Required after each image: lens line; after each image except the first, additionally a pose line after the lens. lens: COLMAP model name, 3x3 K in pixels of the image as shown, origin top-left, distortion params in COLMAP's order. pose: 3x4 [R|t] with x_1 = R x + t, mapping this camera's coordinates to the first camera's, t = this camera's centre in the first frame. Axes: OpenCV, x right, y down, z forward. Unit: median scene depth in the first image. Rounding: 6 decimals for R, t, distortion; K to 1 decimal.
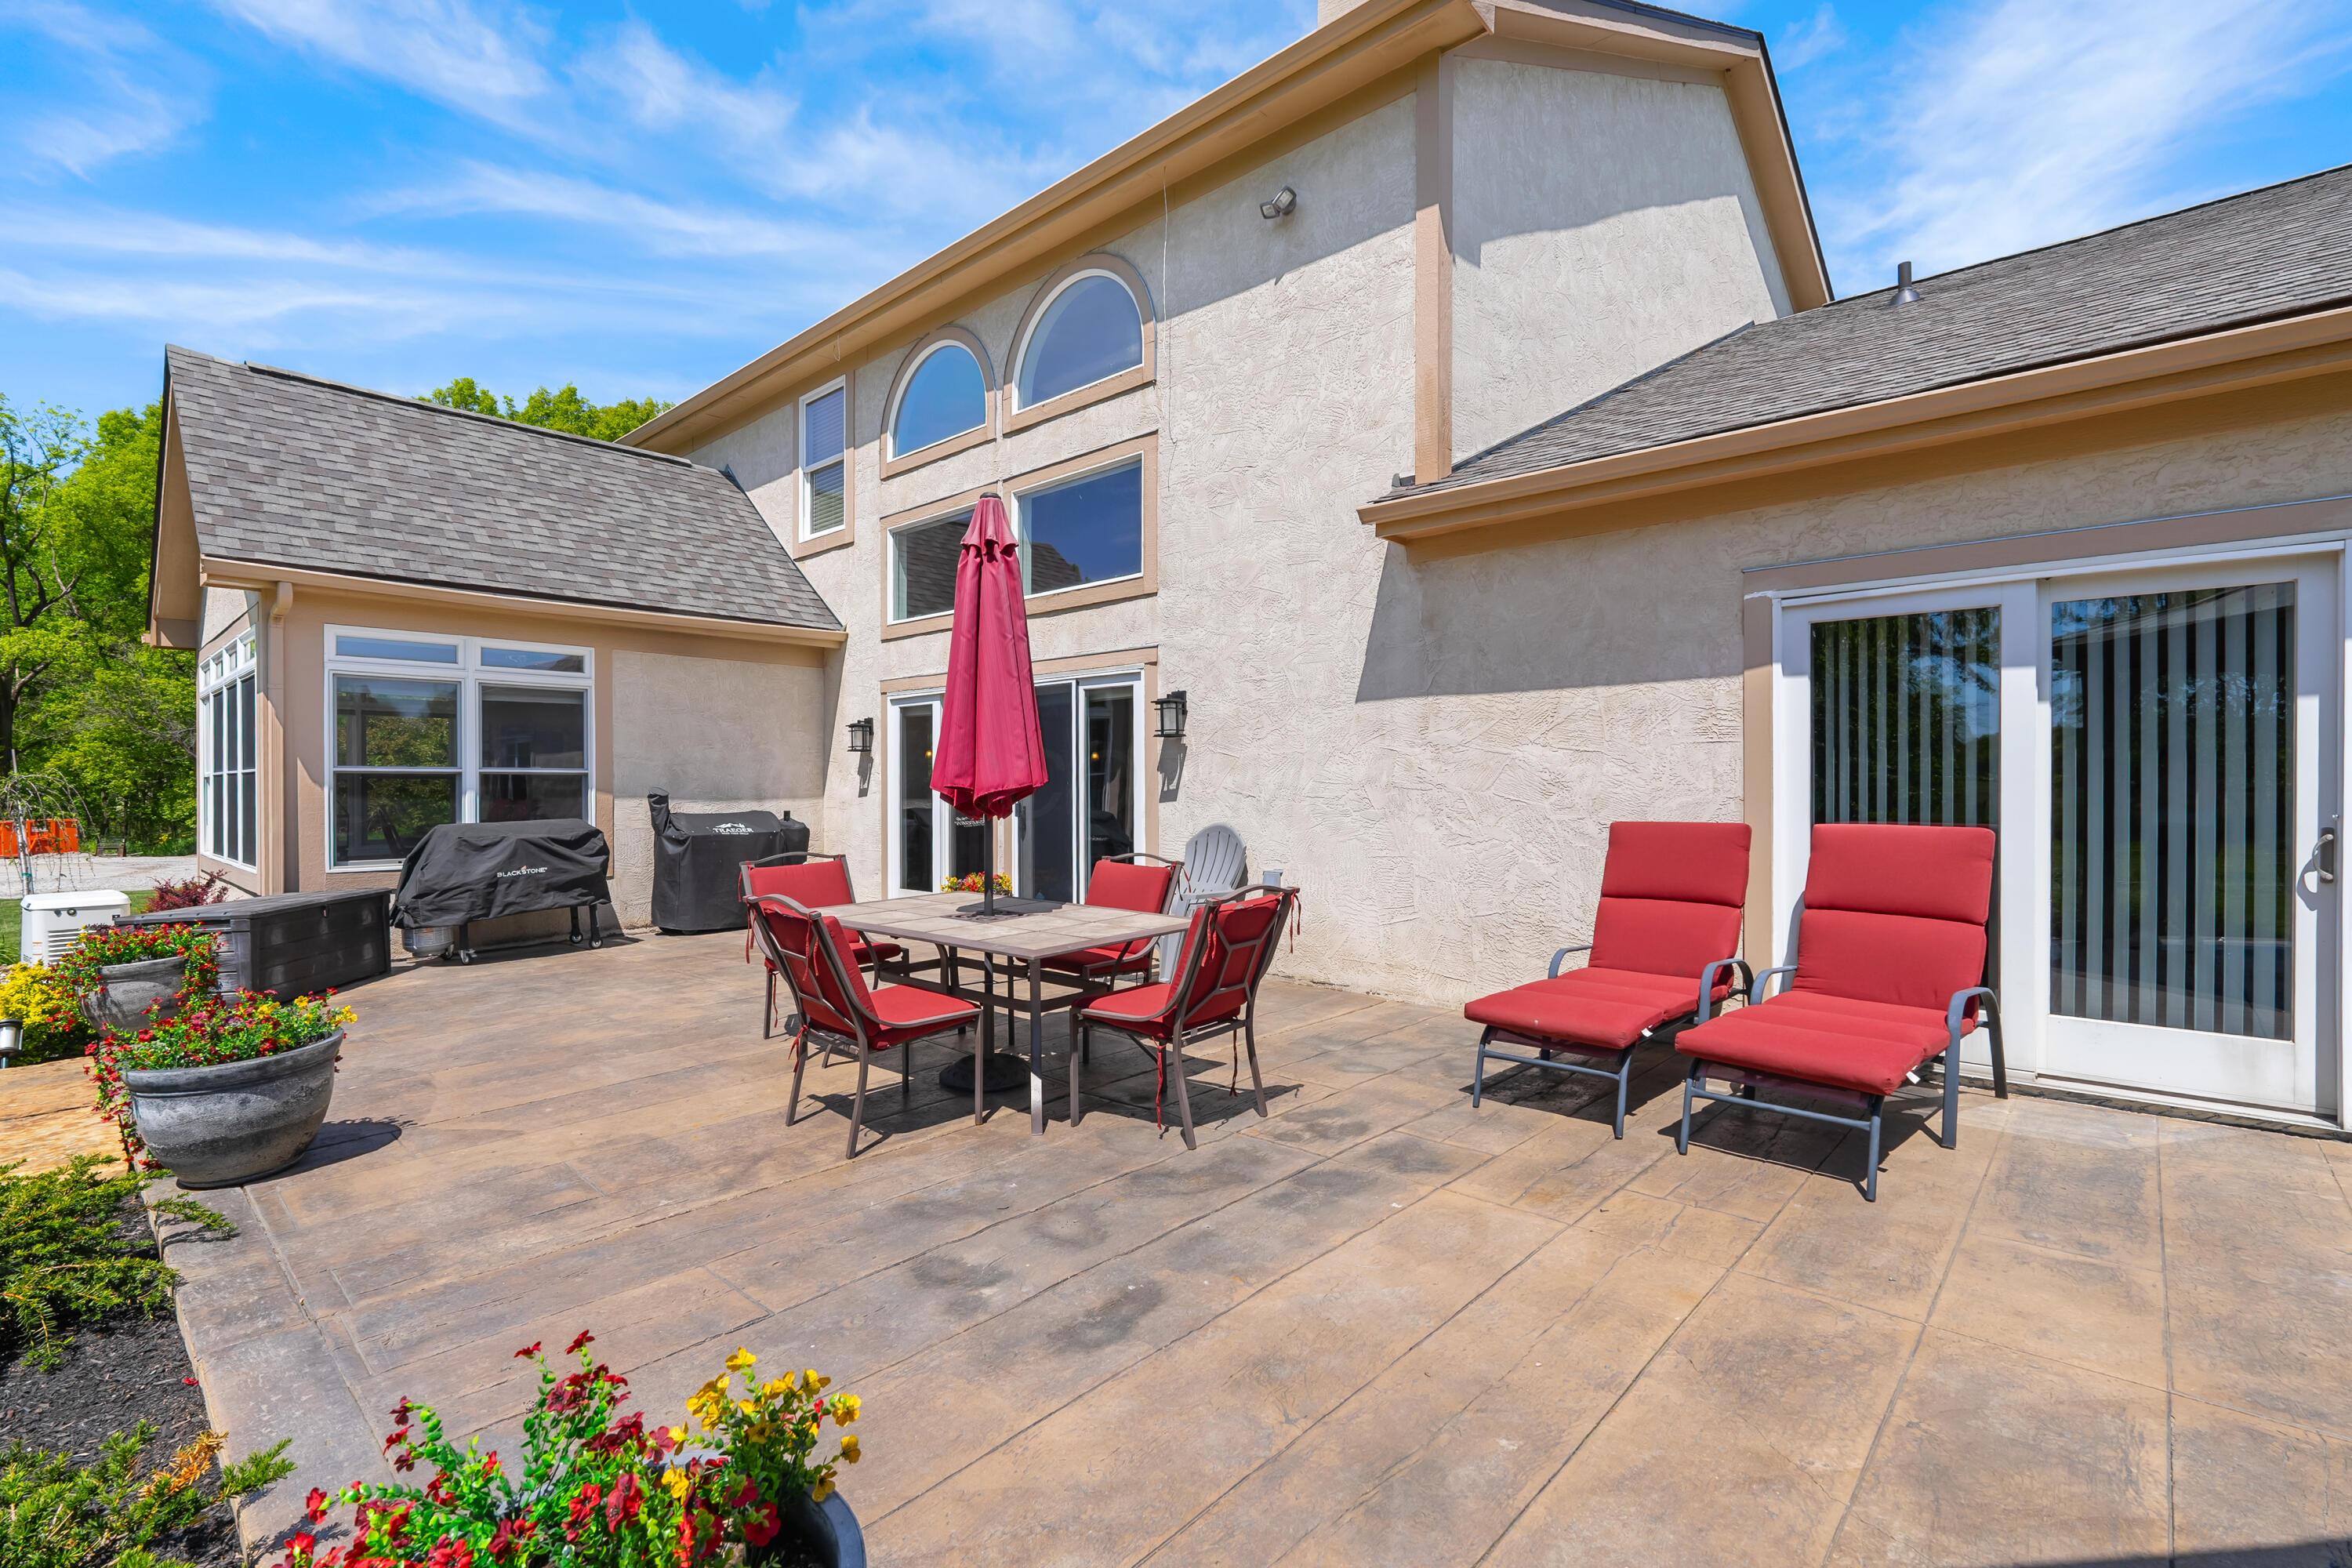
lens RADIAL K [[1046.7, 0, 1187.8], [0, 1046.7, 767.1], [0, 0, 1]] dist [-0.005520, -0.000462]
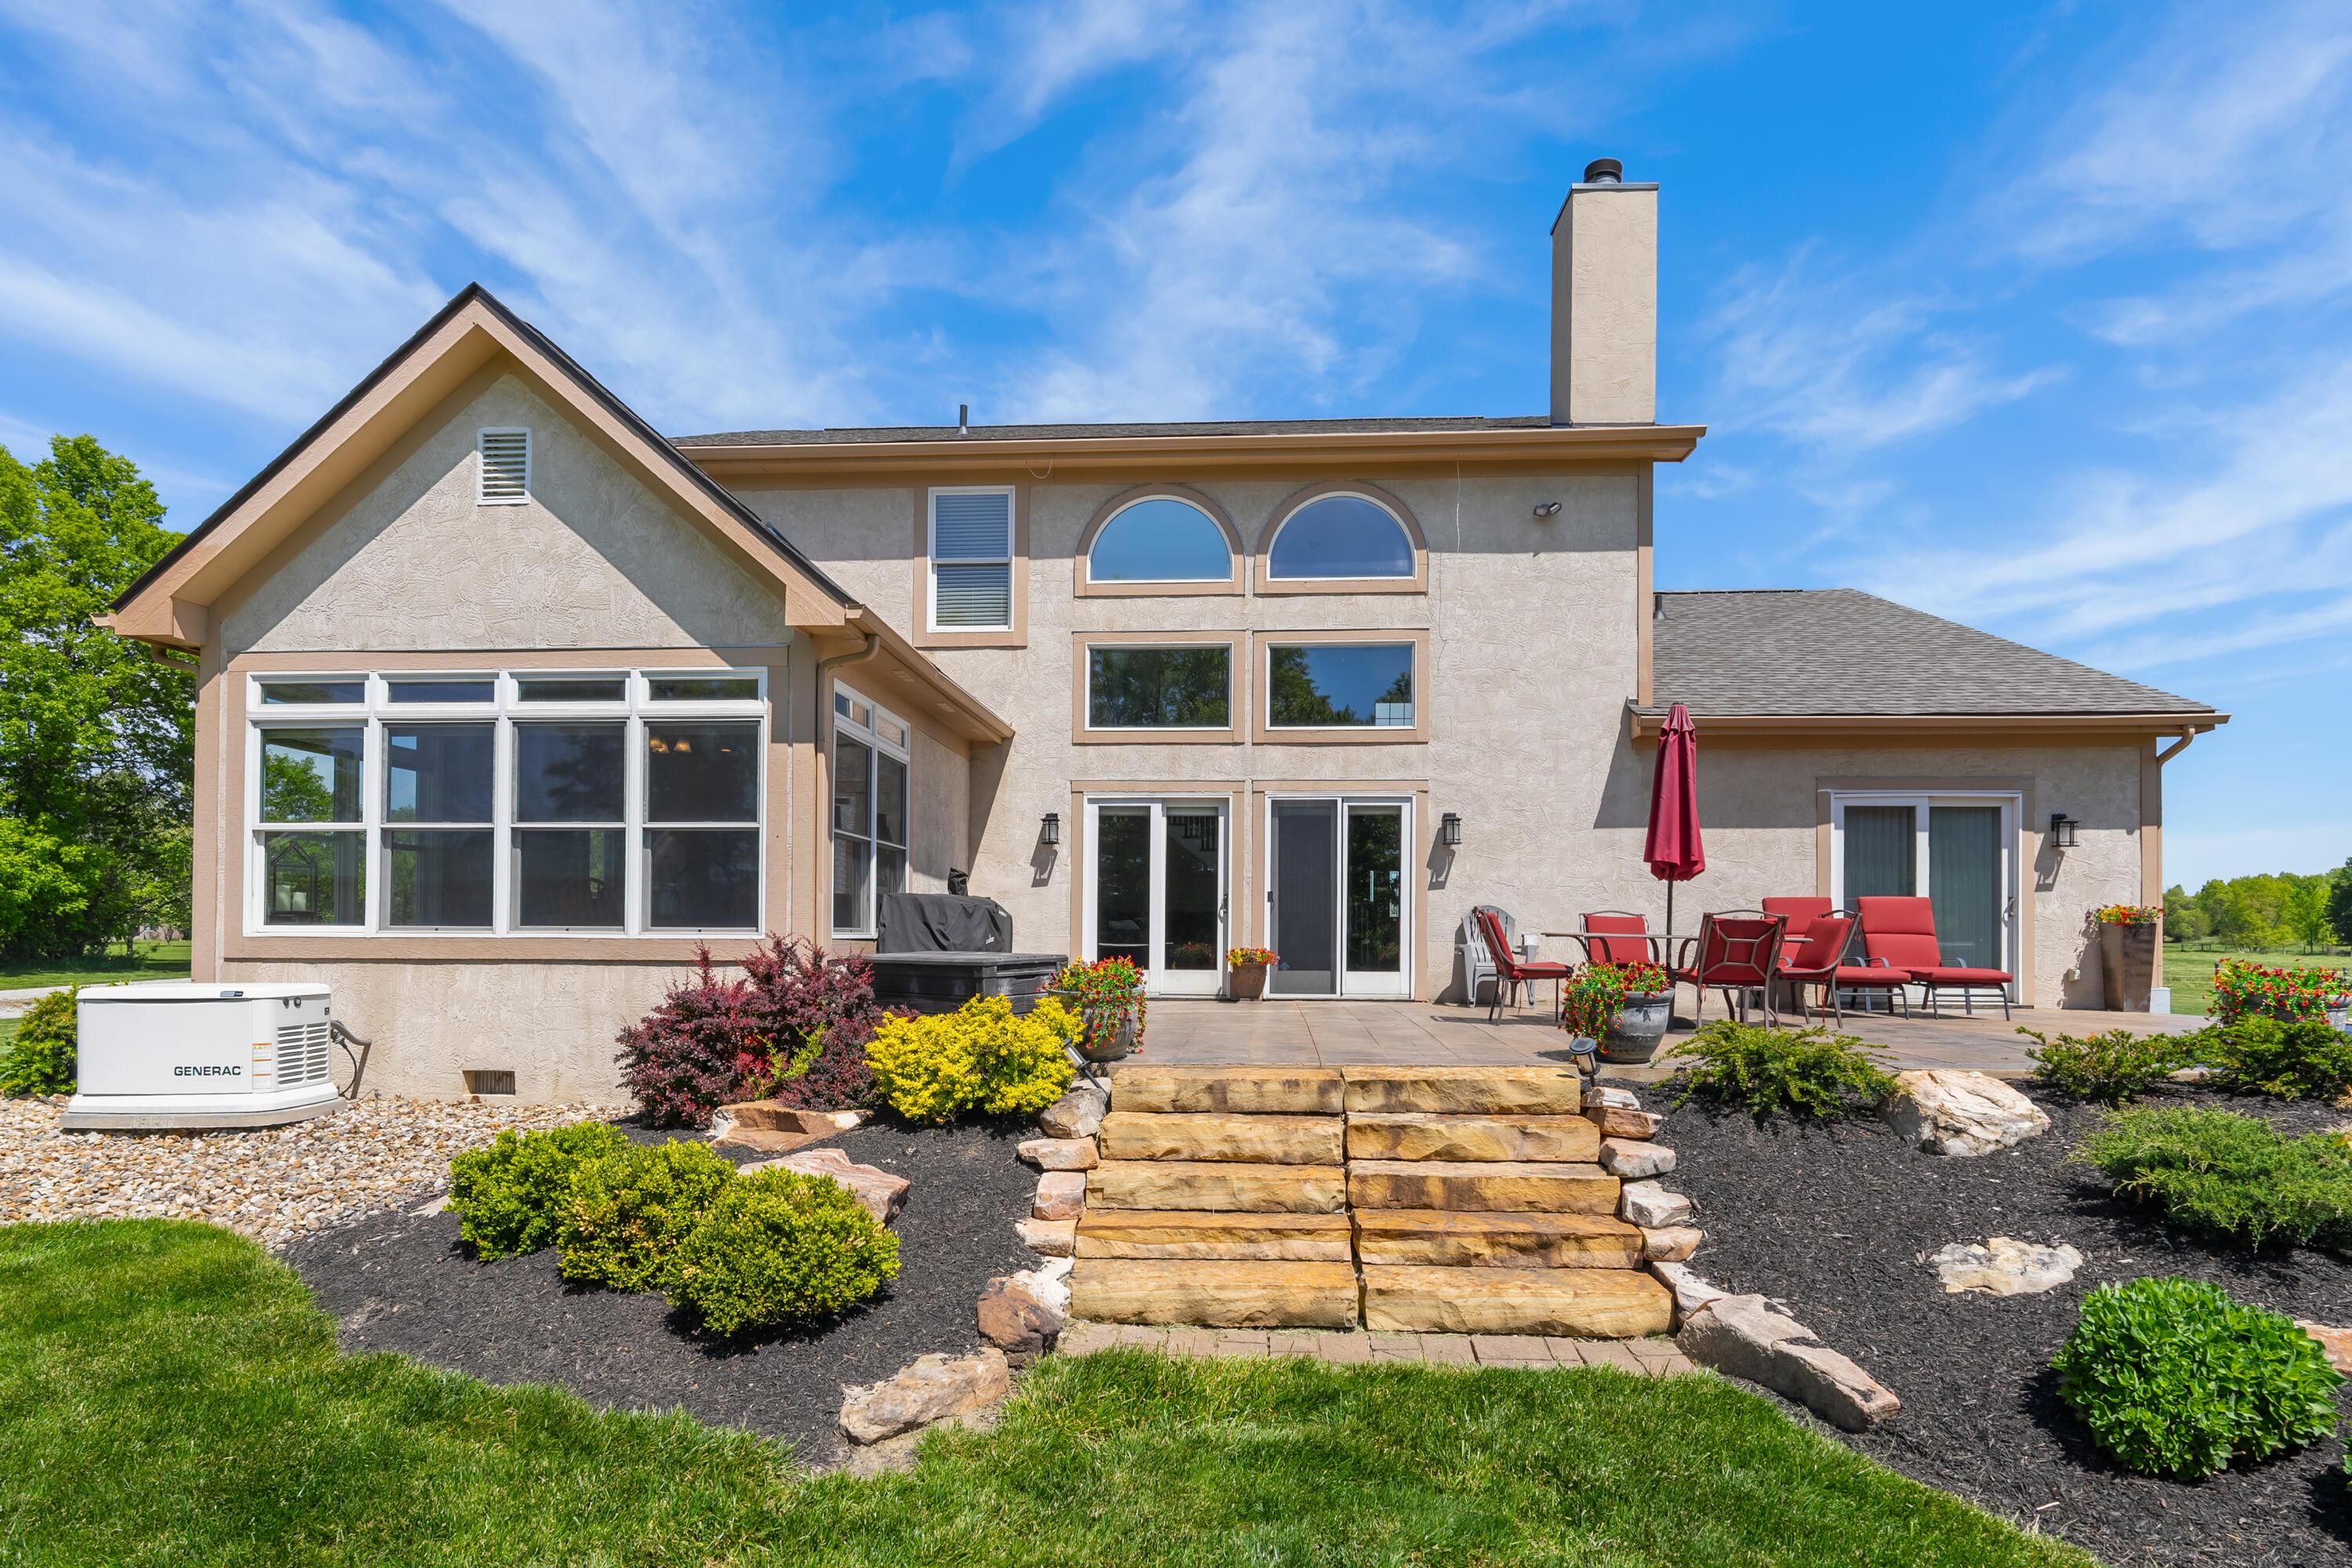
lens RADIAL K [[1184.1, 0, 1209.3], [0, 1184.1, 884.3], [0, 0, 1]] dist [0.002982, 0.000279]
pose [[0.781015, 0.033668, 0.623605, -1.238784], [-0.018550, 0.999356, -0.030722, 0.079369], [-0.624237, 0.012426, 0.781136, -0.062551]]
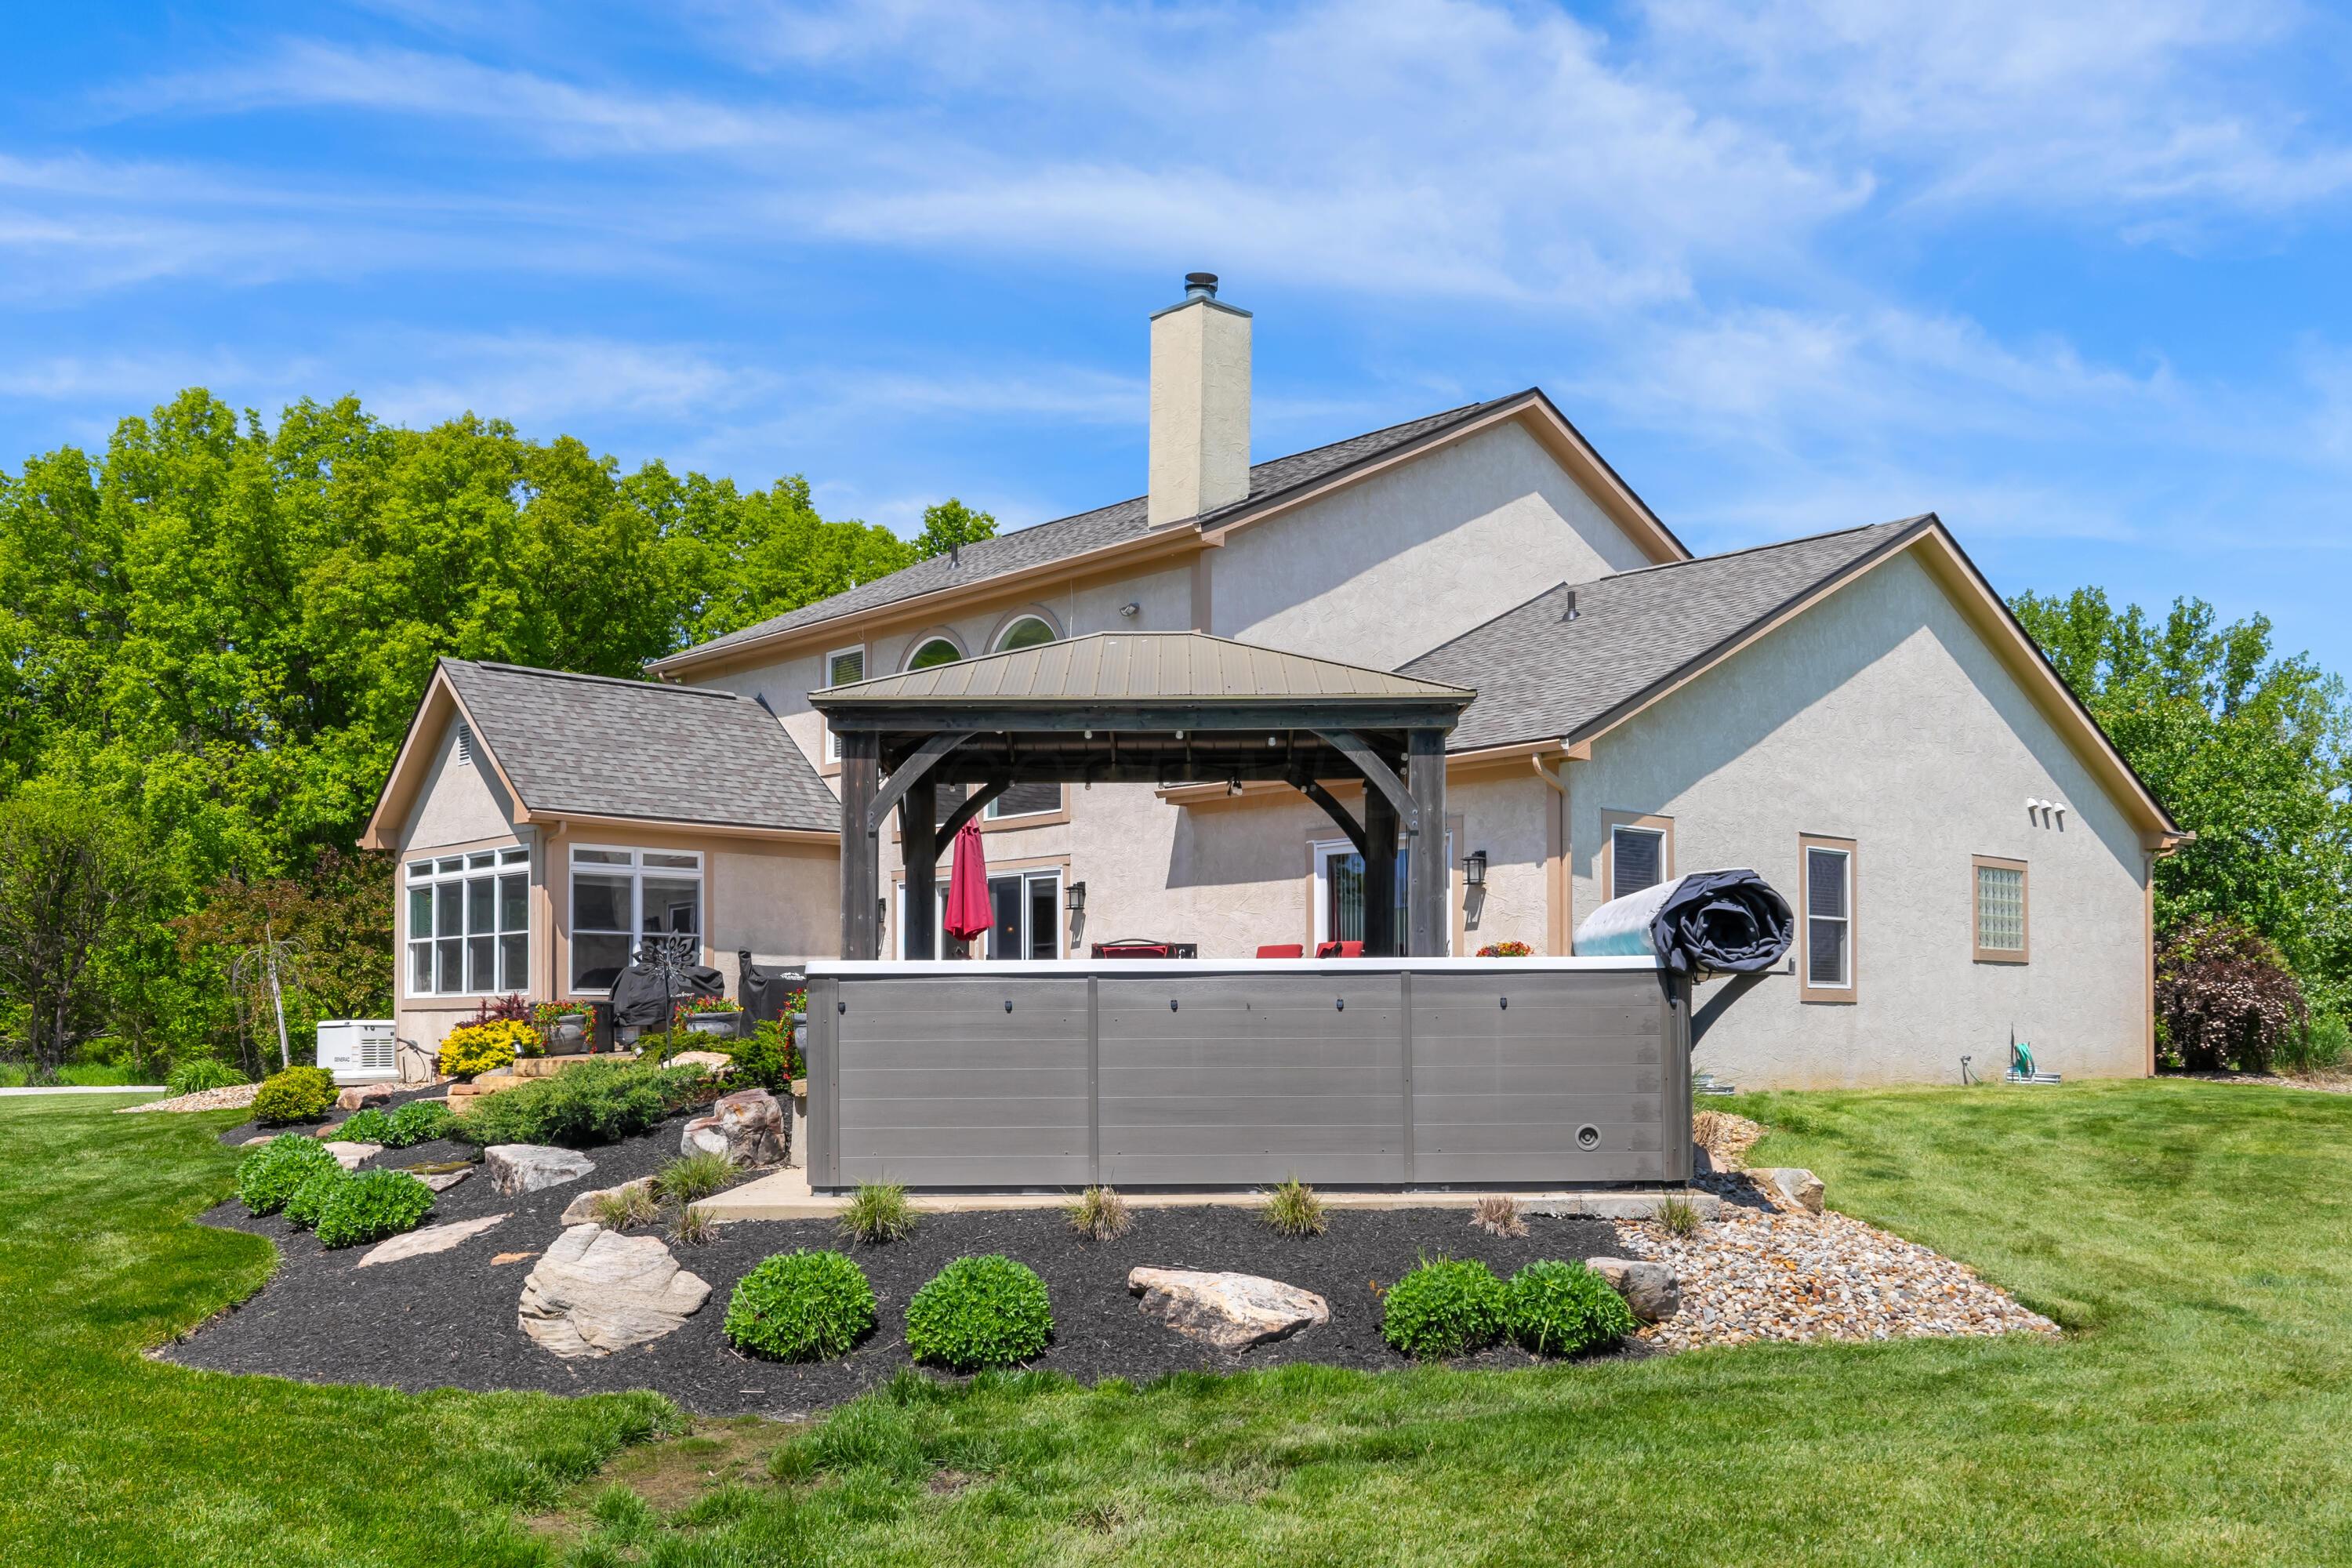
lens RADIAL K [[2095.3, 0, 1170.7], [0, 2095.3, 793.3], [0, 0, 1]] dist [-0.014211, 0.001751]
pose [[0.995706, -0.009479, -0.092088, 0.425688], [0.000738, 0.995525, -0.094495, 0.098481], [0.092571, 0.094021, 0.991257, -2.217738]]
